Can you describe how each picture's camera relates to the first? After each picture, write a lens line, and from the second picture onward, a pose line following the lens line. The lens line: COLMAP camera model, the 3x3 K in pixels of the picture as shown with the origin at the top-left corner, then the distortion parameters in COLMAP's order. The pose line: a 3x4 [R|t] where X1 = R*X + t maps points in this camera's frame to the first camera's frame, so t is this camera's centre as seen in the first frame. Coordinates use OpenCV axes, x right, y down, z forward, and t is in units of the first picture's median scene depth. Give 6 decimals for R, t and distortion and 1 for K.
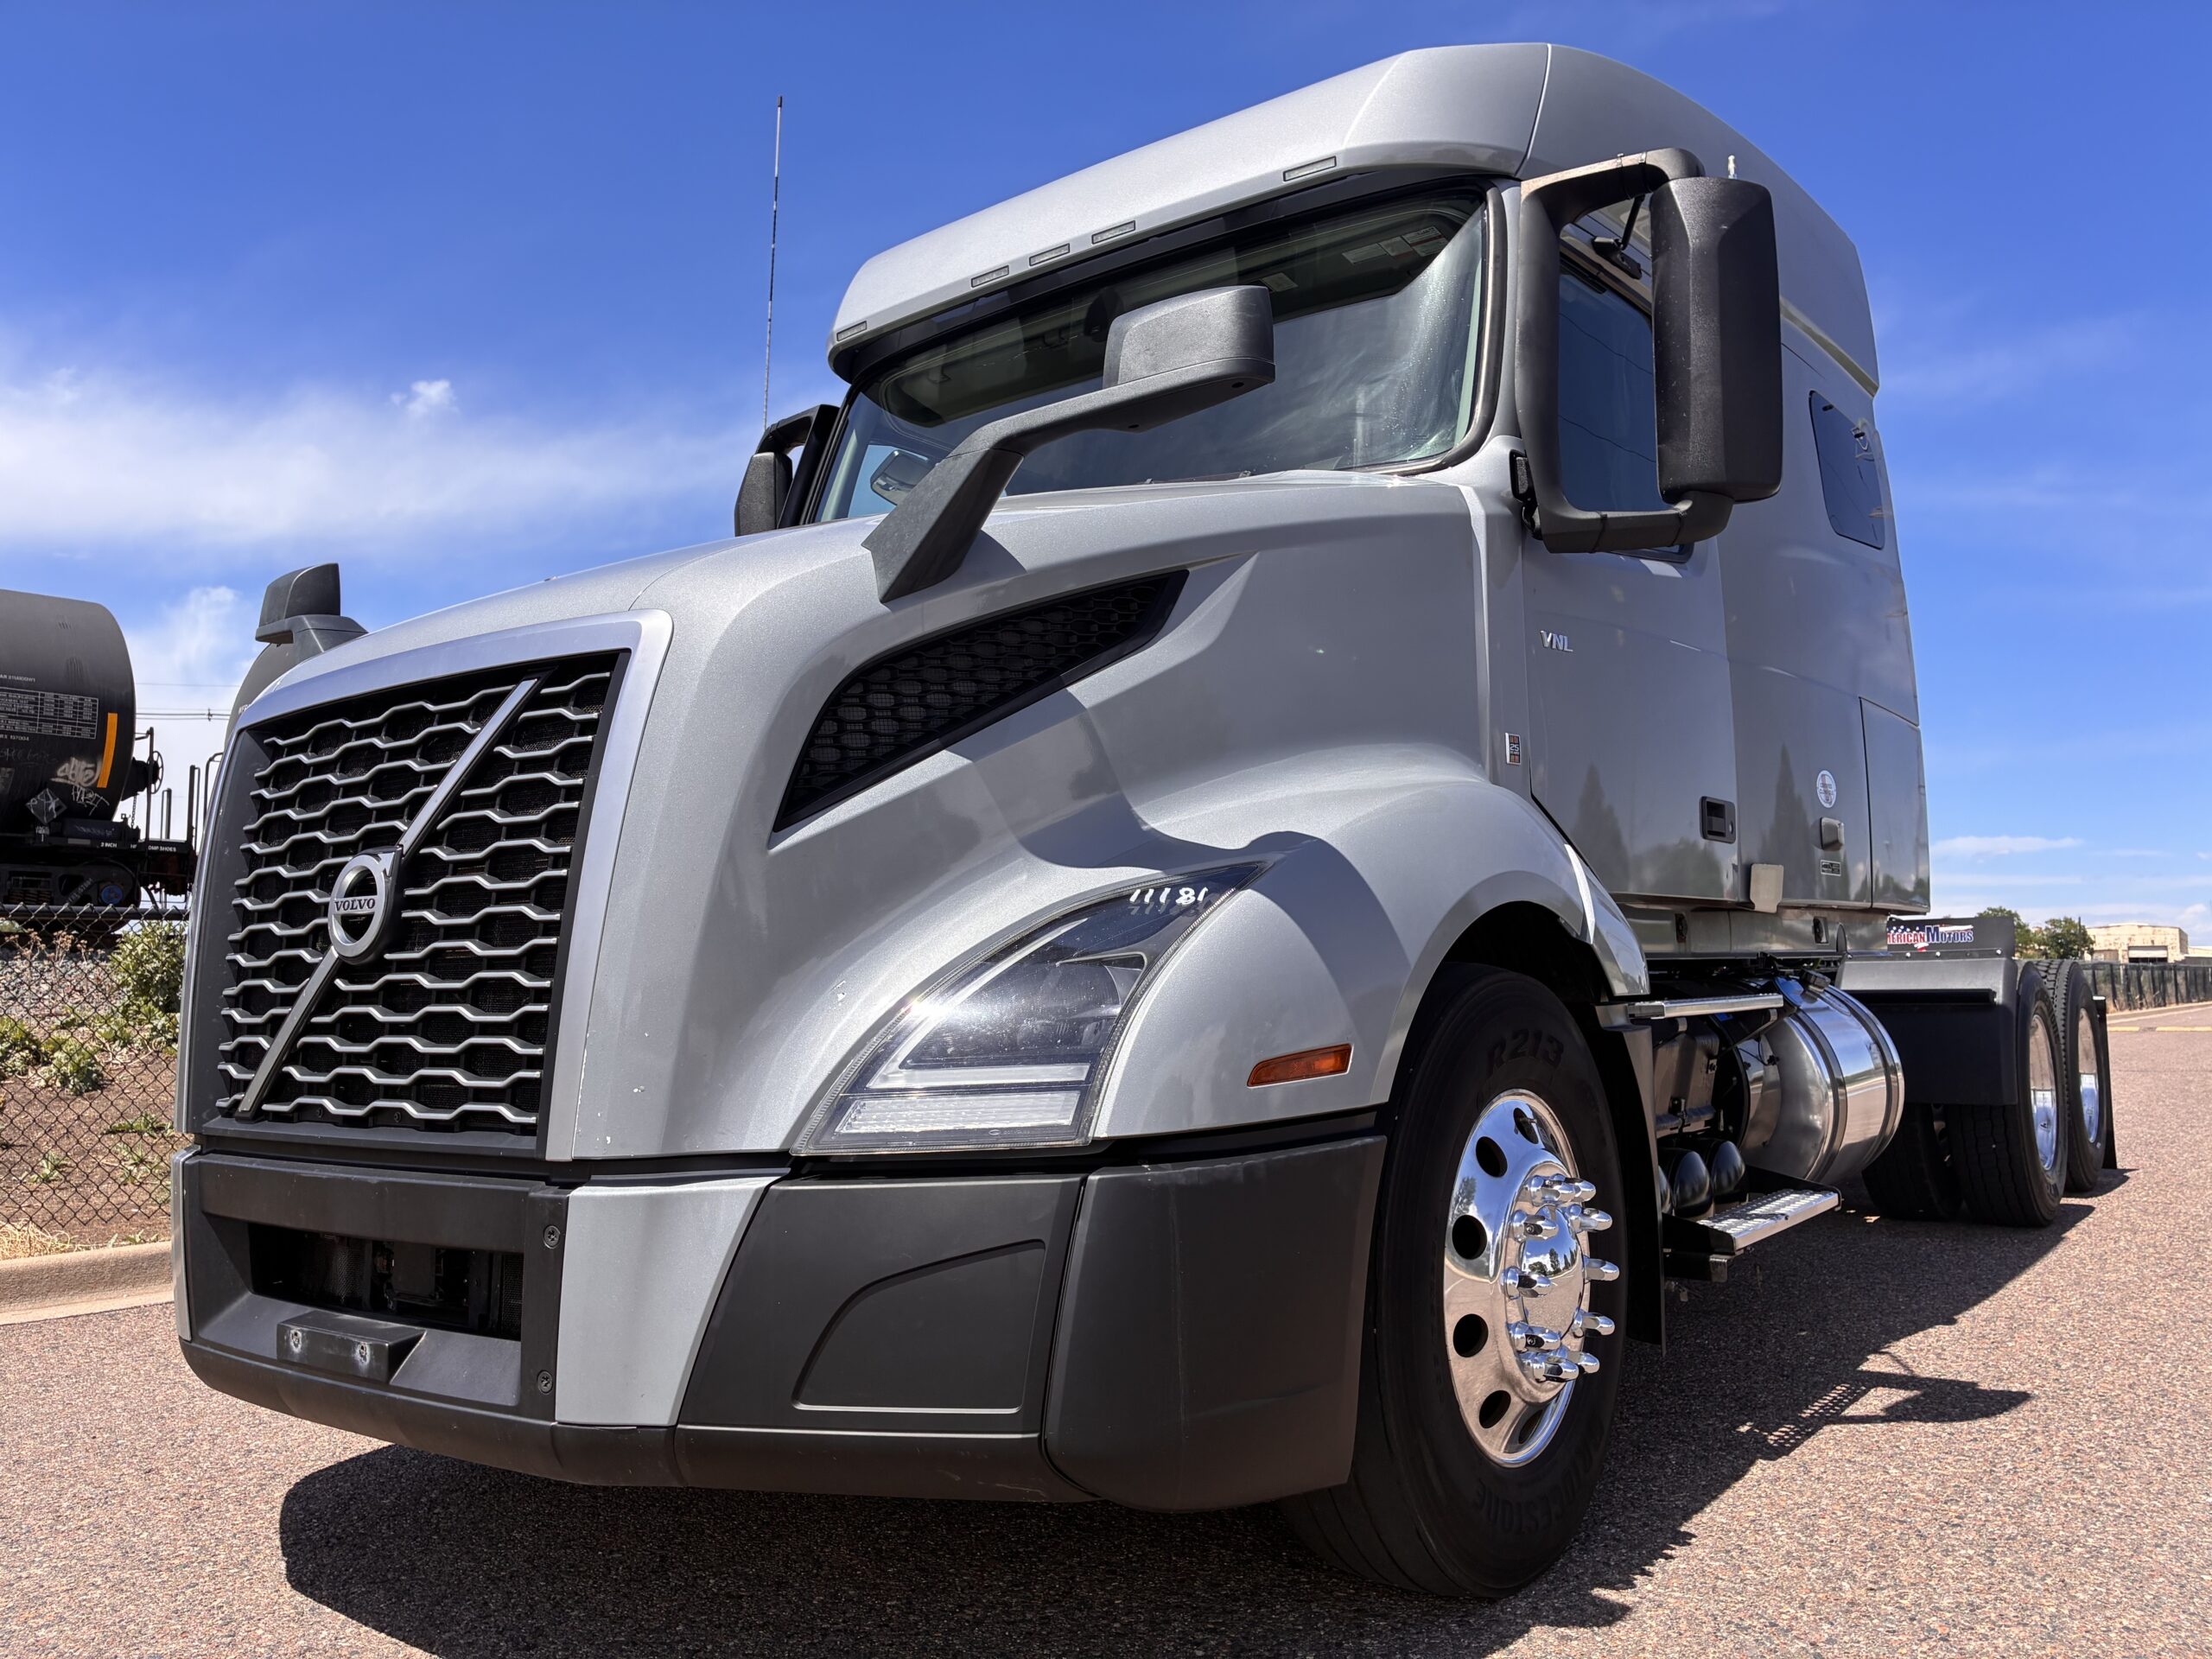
lens RADIAL K [[1686.7, 0, 1107.9], [0, 1686.7, 806.7], [0, 0, 1]] dist [0.063904, -0.099212]
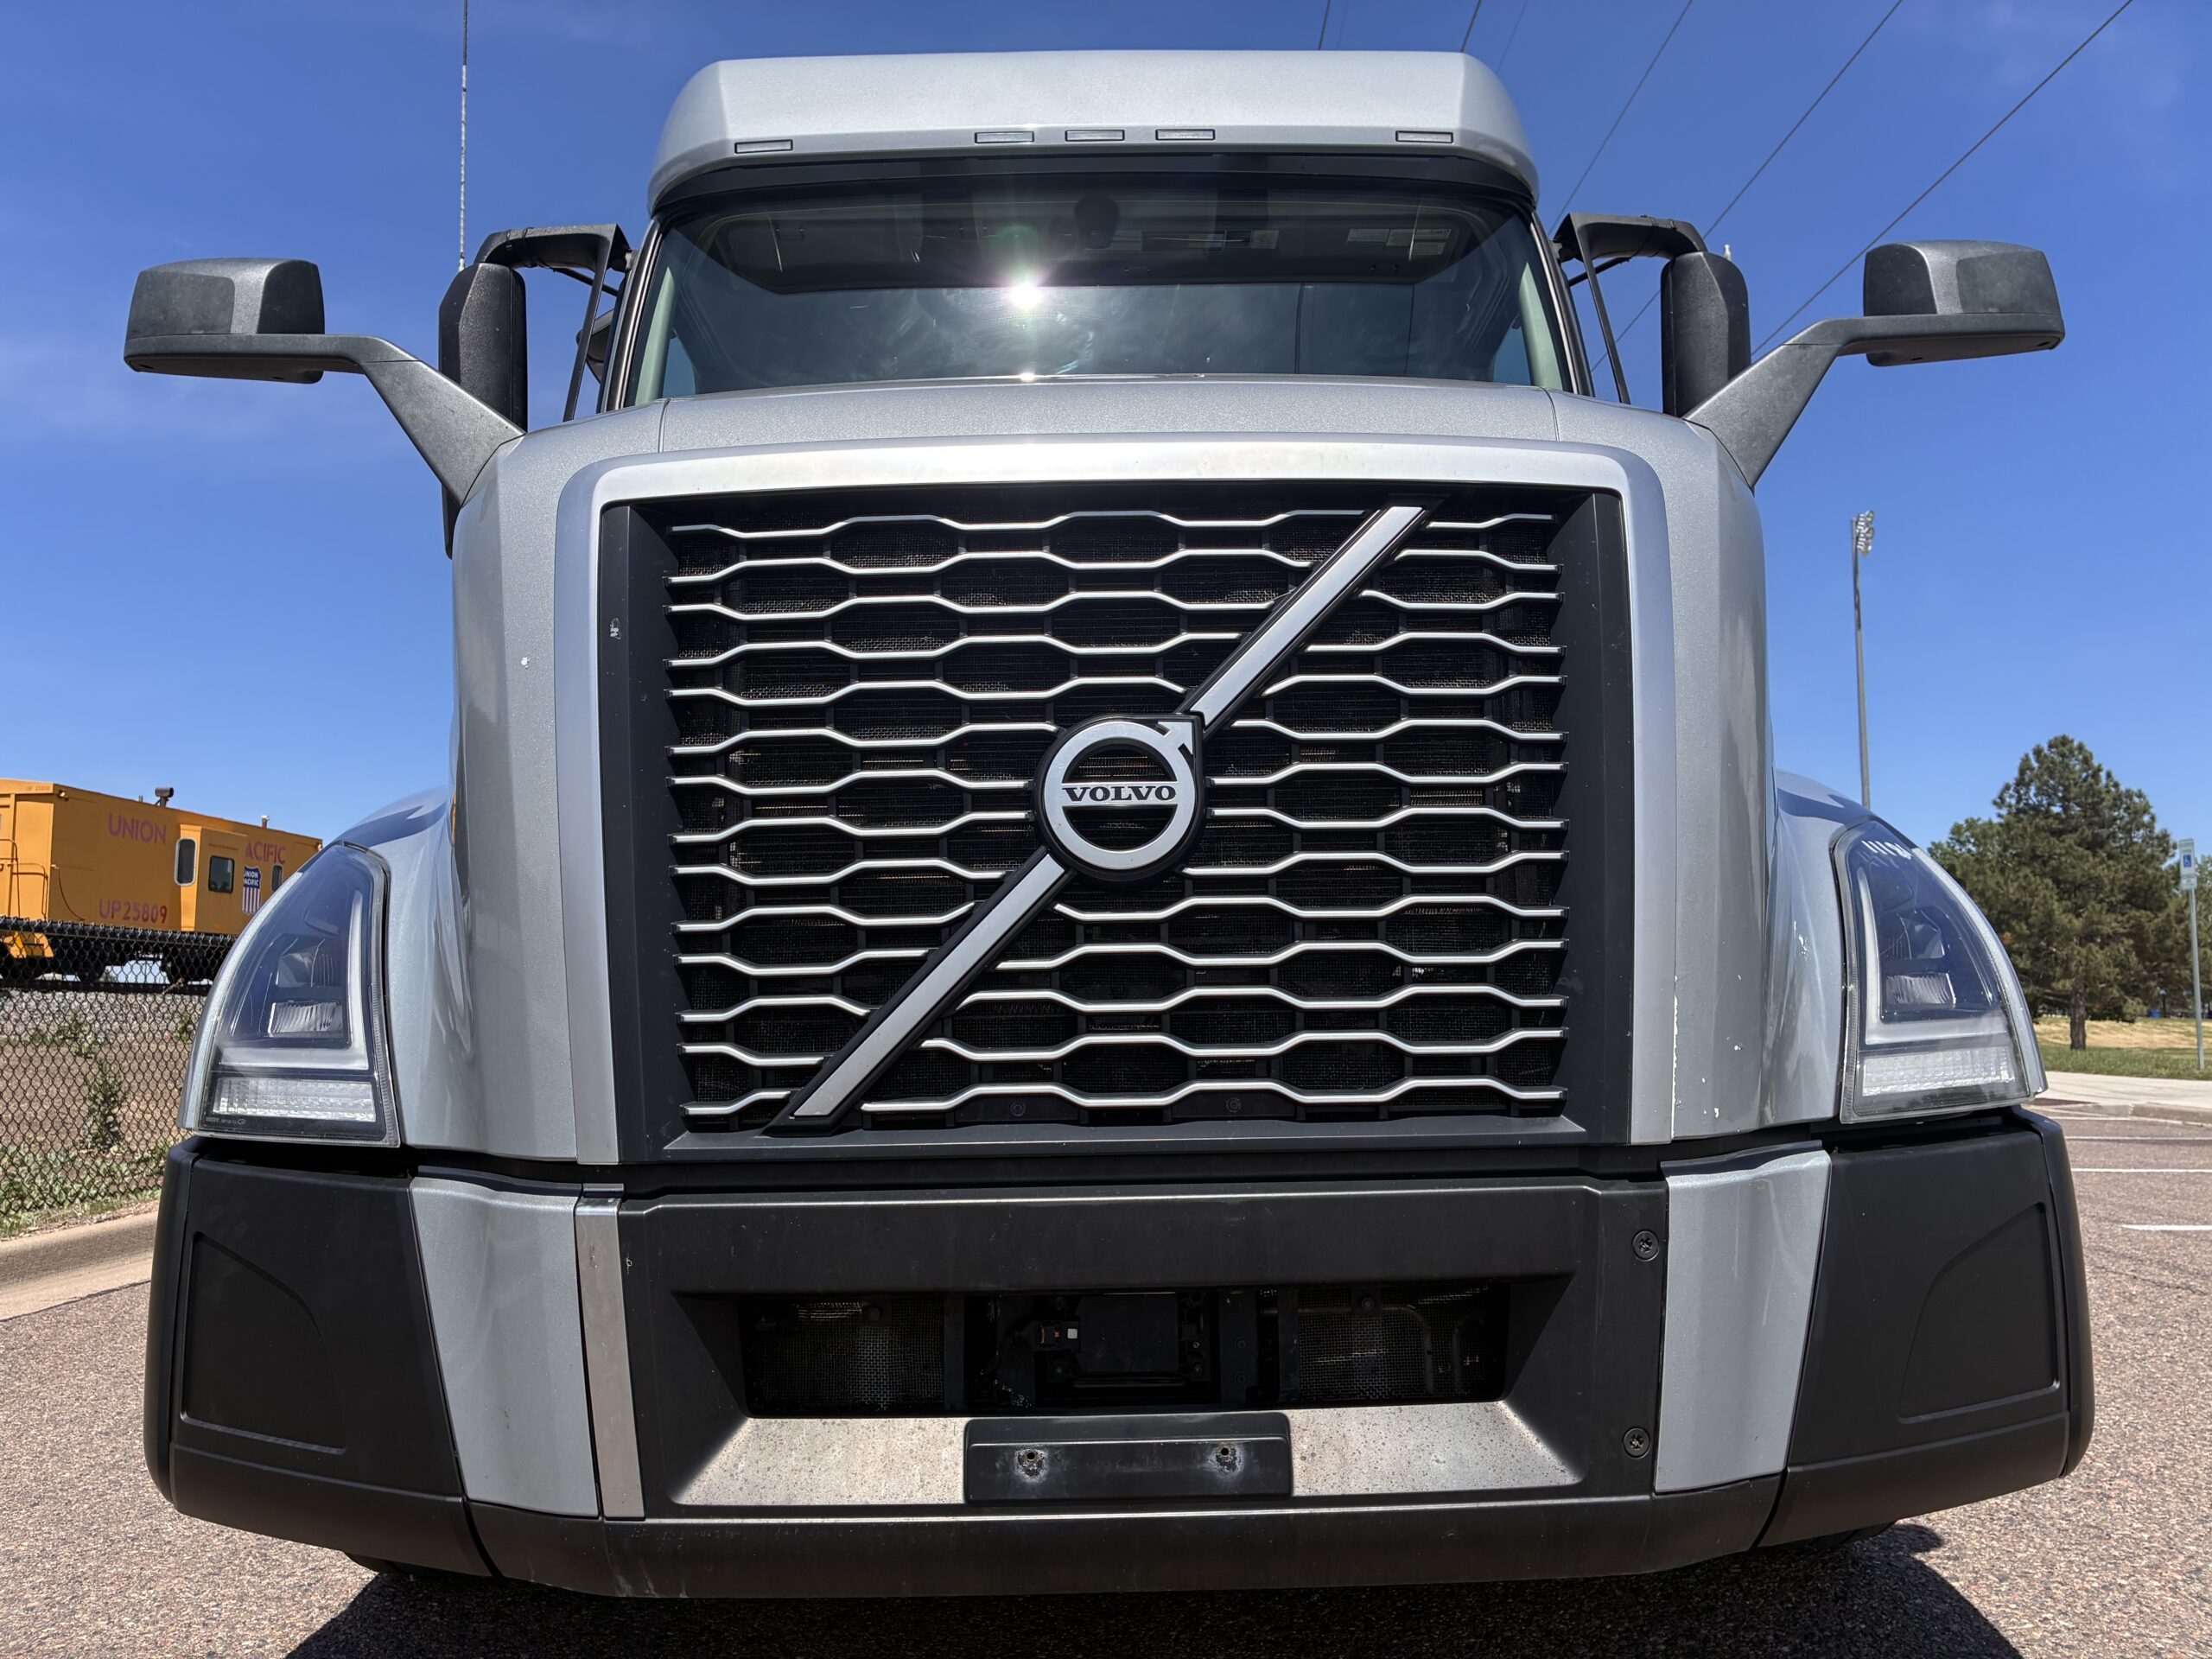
lens RADIAL K [[1686.7, 0, 1107.9], [0, 1686.7, 806.7], [0, 0, 1]] dist [0.063904, -0.099212]
pose [[0.798223, 0.074136, 0.597782, -0.859837], [-0.059573, 0.997248, -0.044129, 0.094304], [-0.599409, -0.000387, 0.800443, 0.477091]]
